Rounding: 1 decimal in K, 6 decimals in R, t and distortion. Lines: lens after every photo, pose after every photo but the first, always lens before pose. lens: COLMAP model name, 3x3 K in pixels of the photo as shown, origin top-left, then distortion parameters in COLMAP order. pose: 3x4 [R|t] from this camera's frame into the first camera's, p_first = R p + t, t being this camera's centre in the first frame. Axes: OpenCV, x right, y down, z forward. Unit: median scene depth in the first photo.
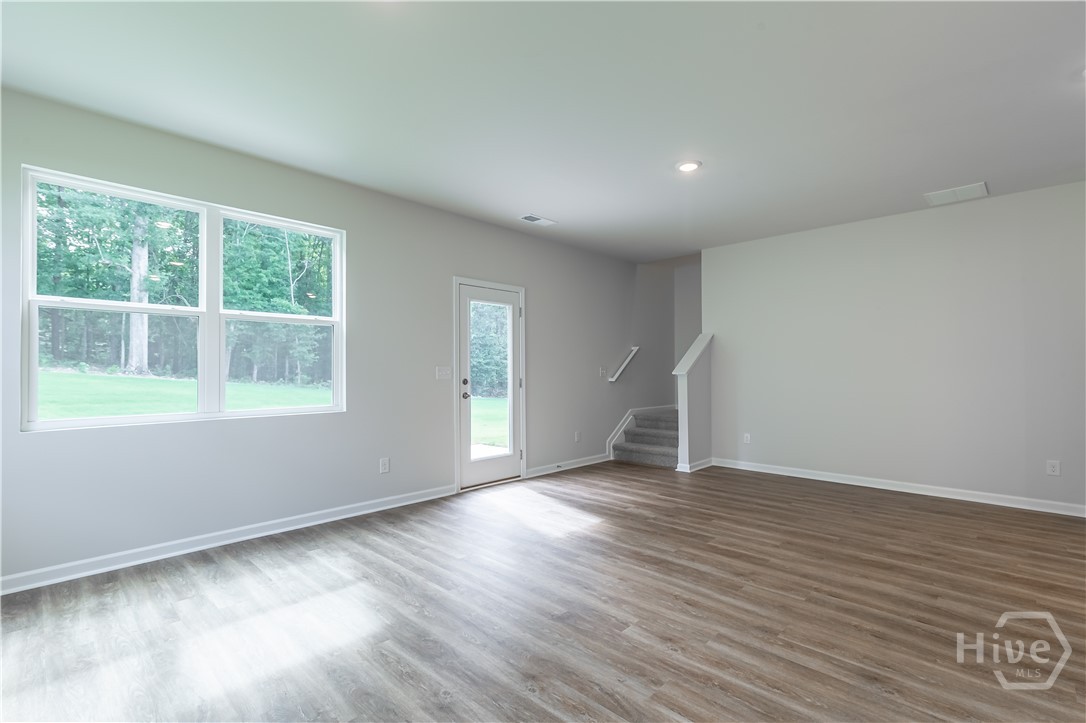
lens RADIAL K [[494.9, 0, 541.1], [0, 494.9, 362.7], [0, 0, 1]] dist [0.004762, 0.000597]
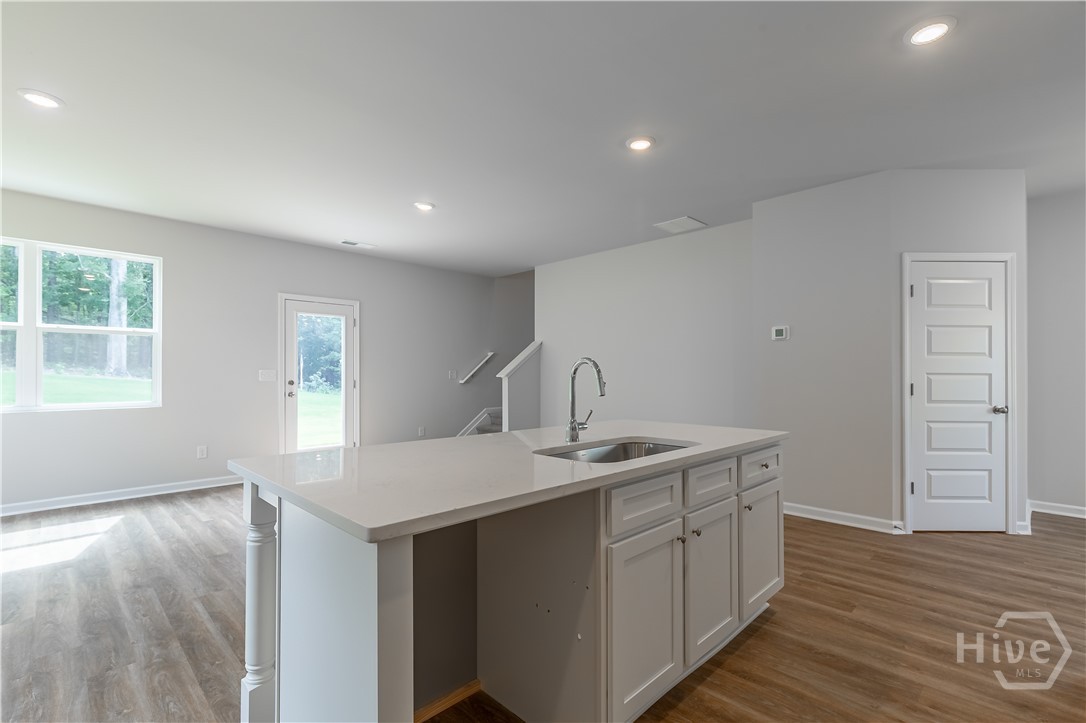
lens RADIAL K [[494.9, 0, 540.5], [0, 494.9, 367.5], [0, 0, 1]] dist [0.004762, 0.000597]
pose [[0.999818, 0.002758, -0.018894, 0.444703], [-0.002662, 0.999984, 0.005081, -0.005172], [0.018907, -0.005030, 0.999809, -0.158707]]
